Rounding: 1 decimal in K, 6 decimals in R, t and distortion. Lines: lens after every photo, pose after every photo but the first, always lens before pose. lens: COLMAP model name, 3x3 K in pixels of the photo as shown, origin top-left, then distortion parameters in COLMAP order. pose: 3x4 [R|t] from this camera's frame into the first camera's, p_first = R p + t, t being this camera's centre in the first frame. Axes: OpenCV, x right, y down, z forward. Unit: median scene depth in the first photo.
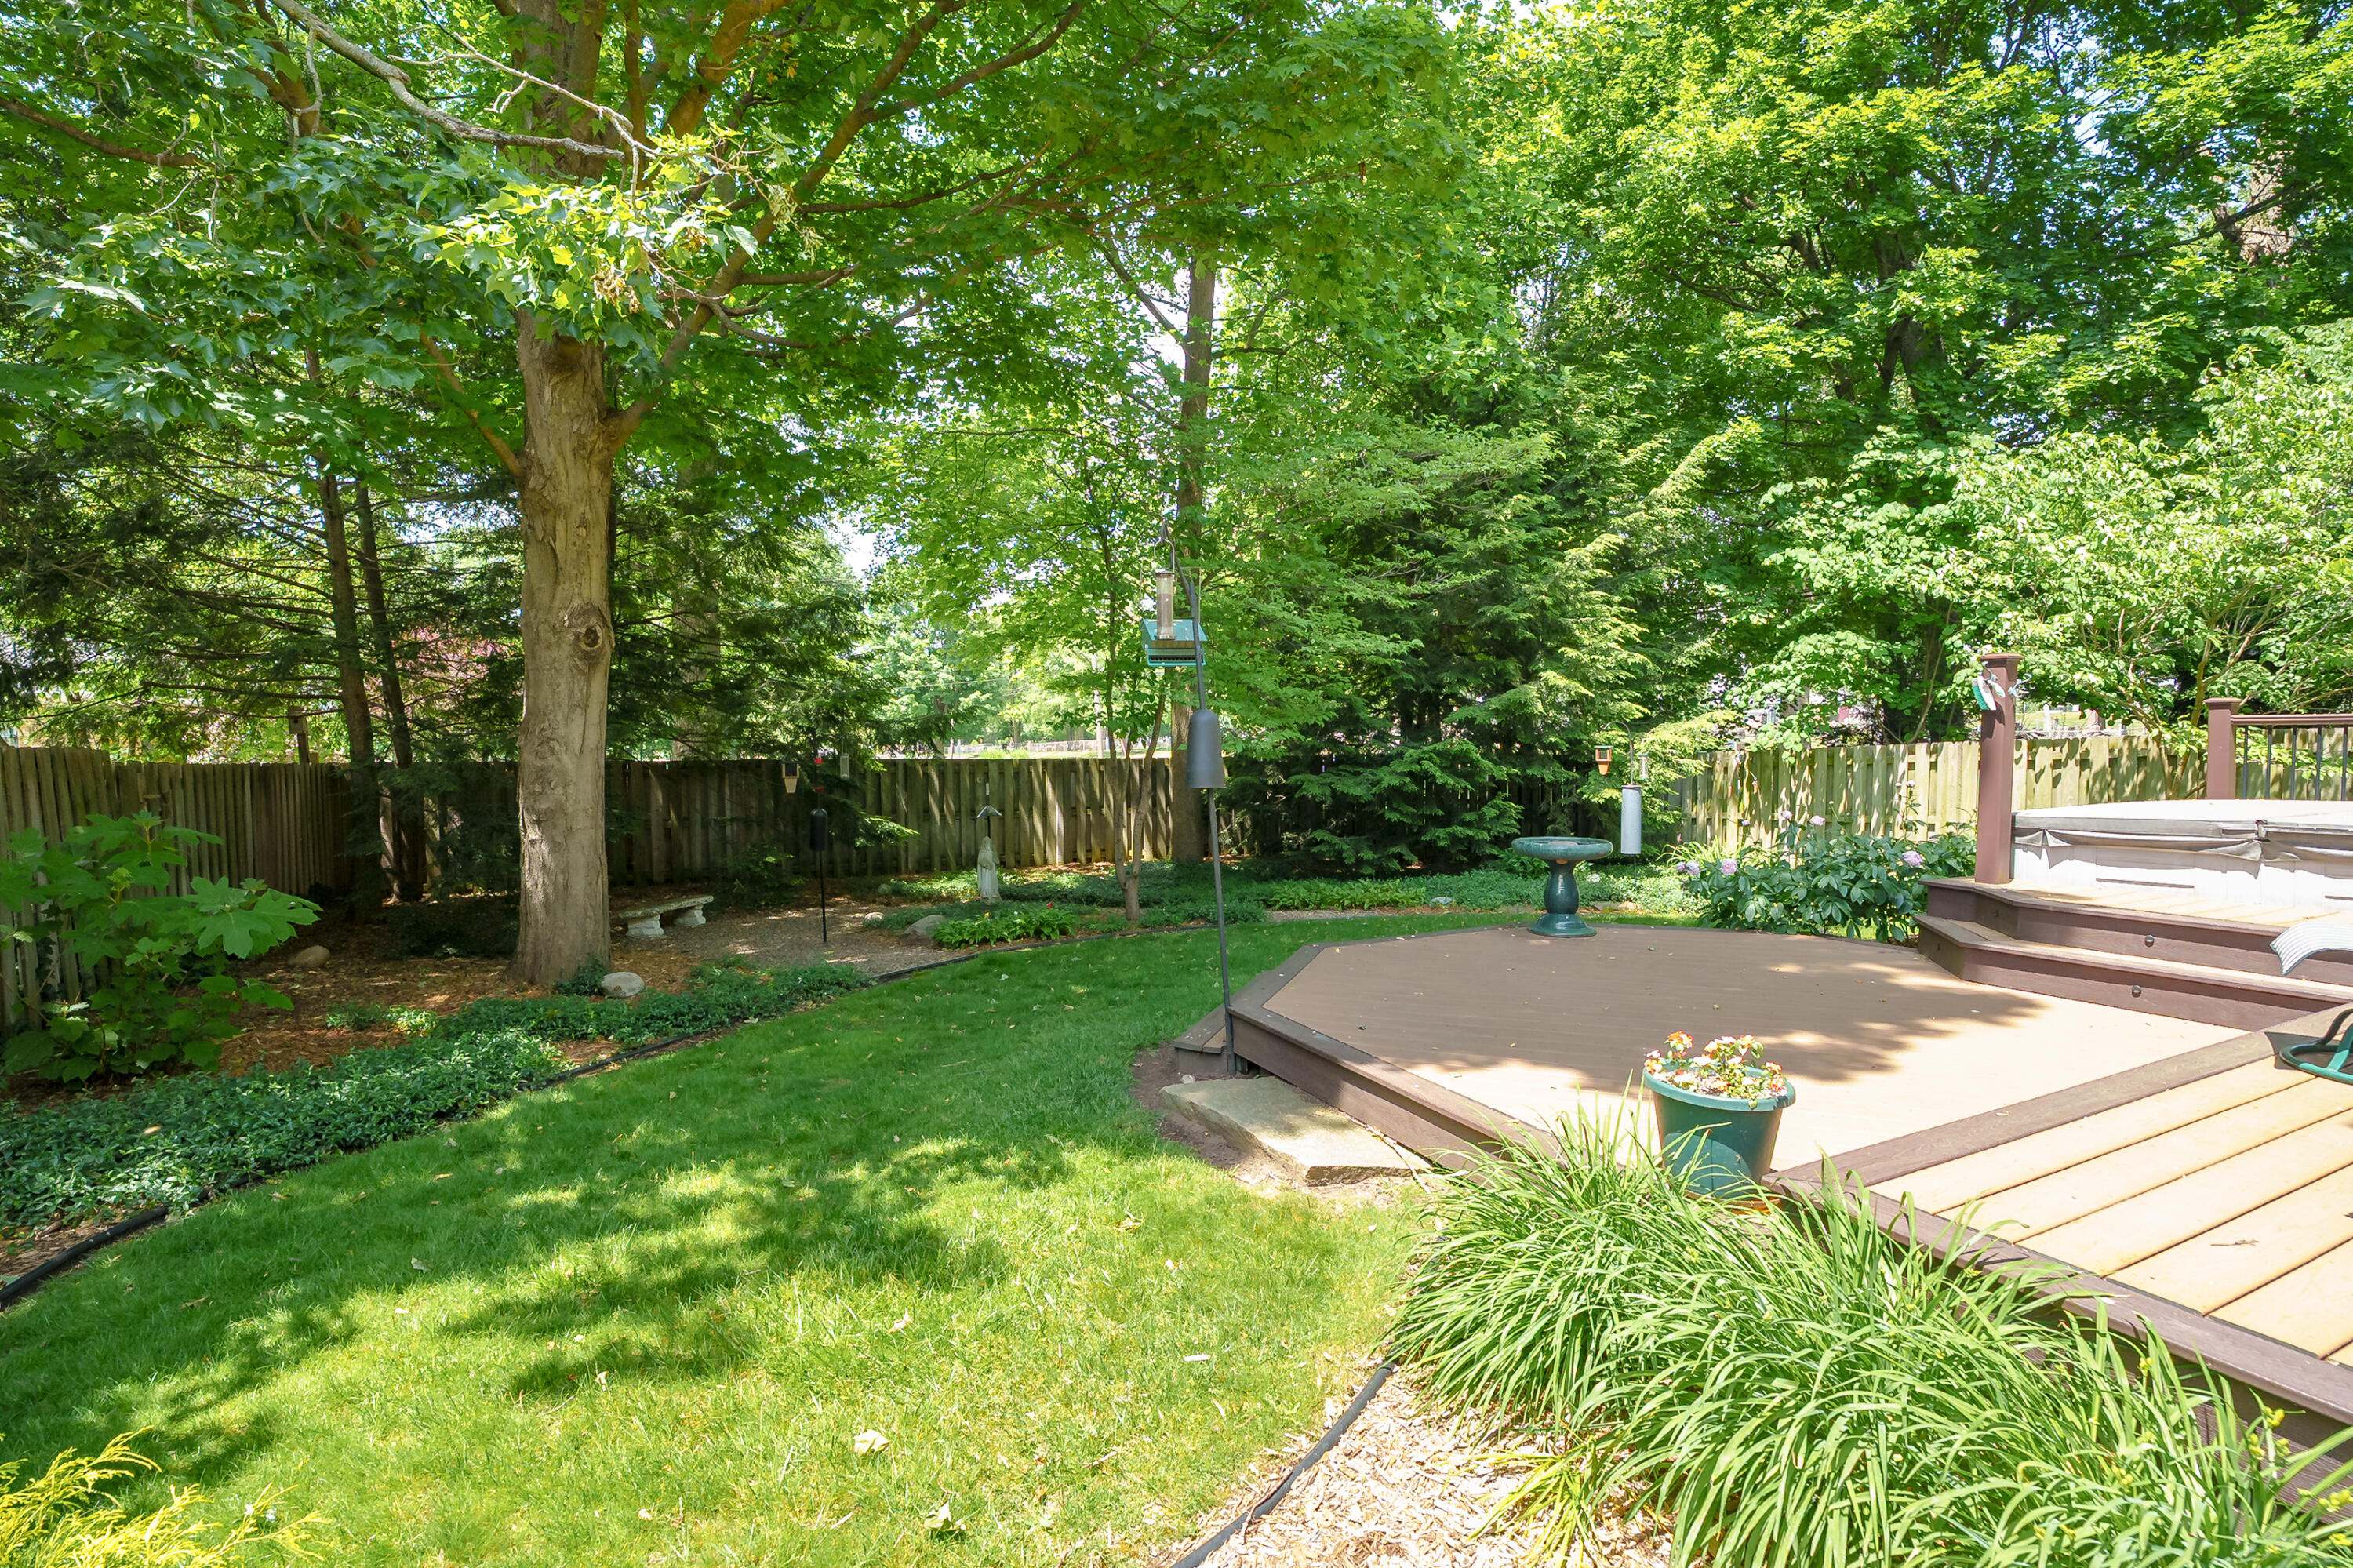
lens RADIAL K [[1100.0, 0, 1186.9], [0, 1100.0, 783.1], [0, 0, 1]] dist [-0.010605, -0.000476]
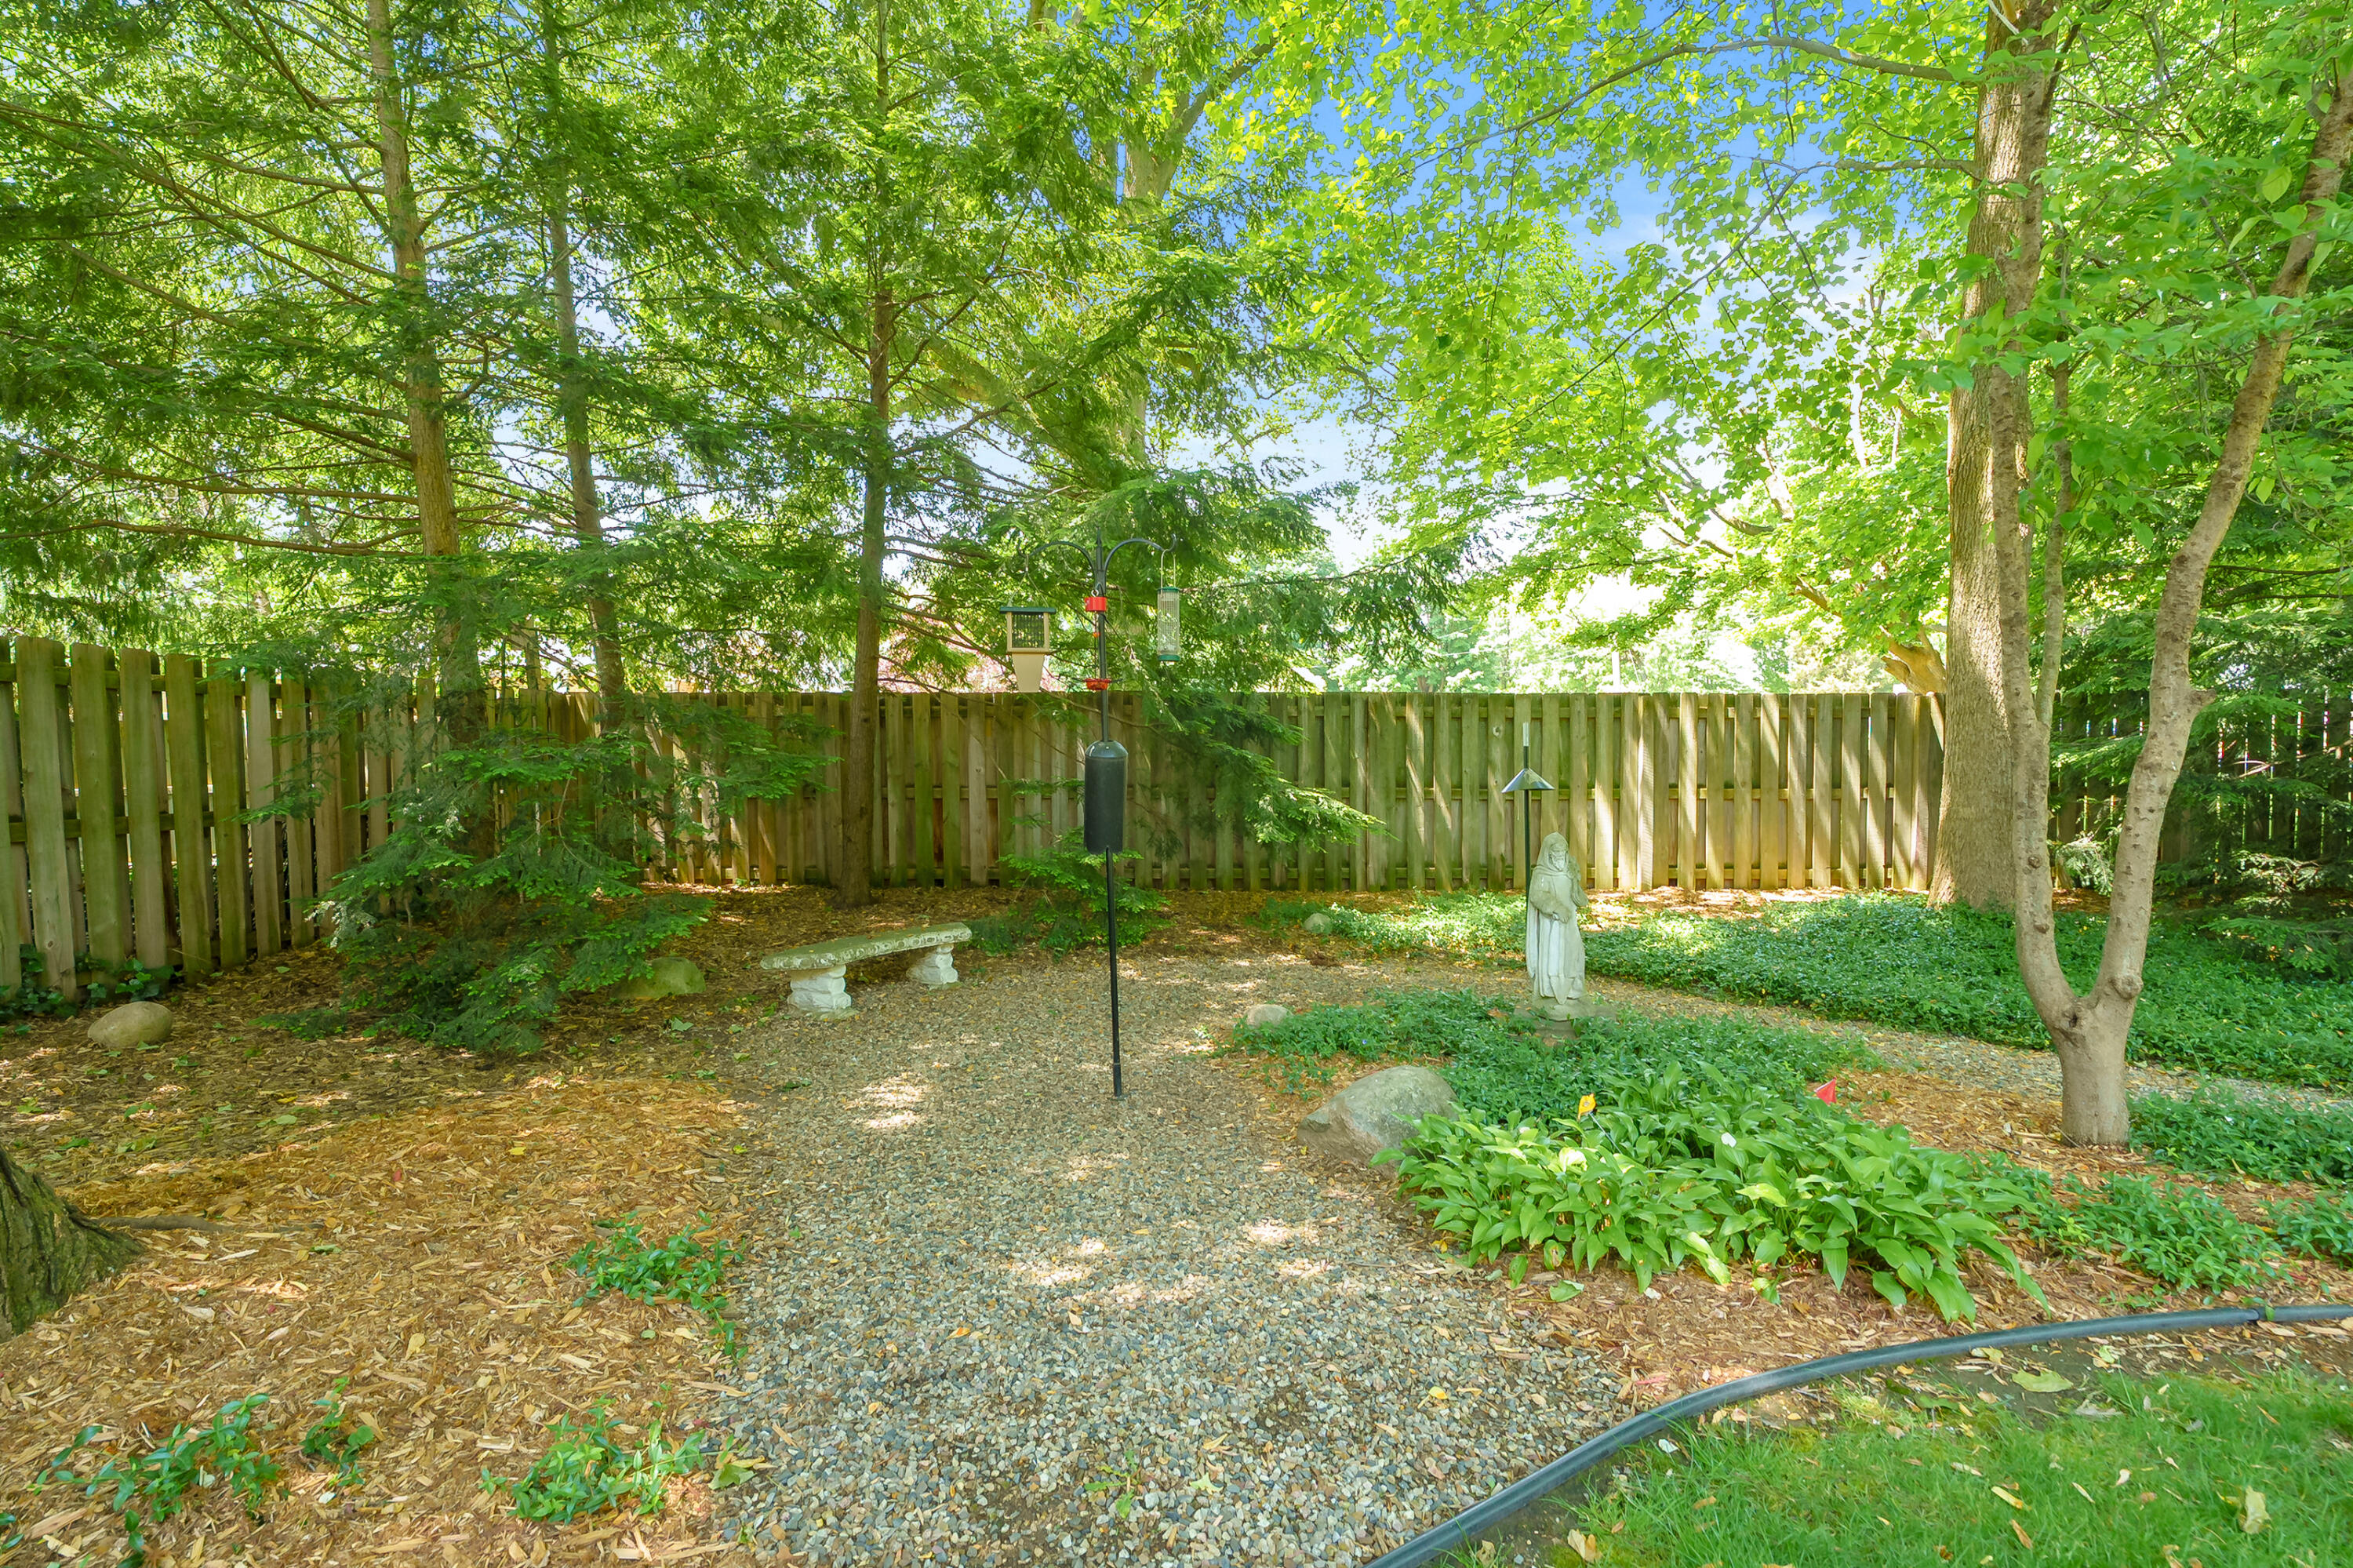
lens RADIAL K [[1100.0, 0, 1172.9], [0, 1100.0, 788.1], [0, 0, 1]] dist [-0.010605, -0.000476]
pose [[0.903672, 0.020000, -0.427757, -0.103036], [-0.018148, 0.999800, 0.008407, 0.025165], [0.427840, 0.000166, 0.903855, 0.446815]]
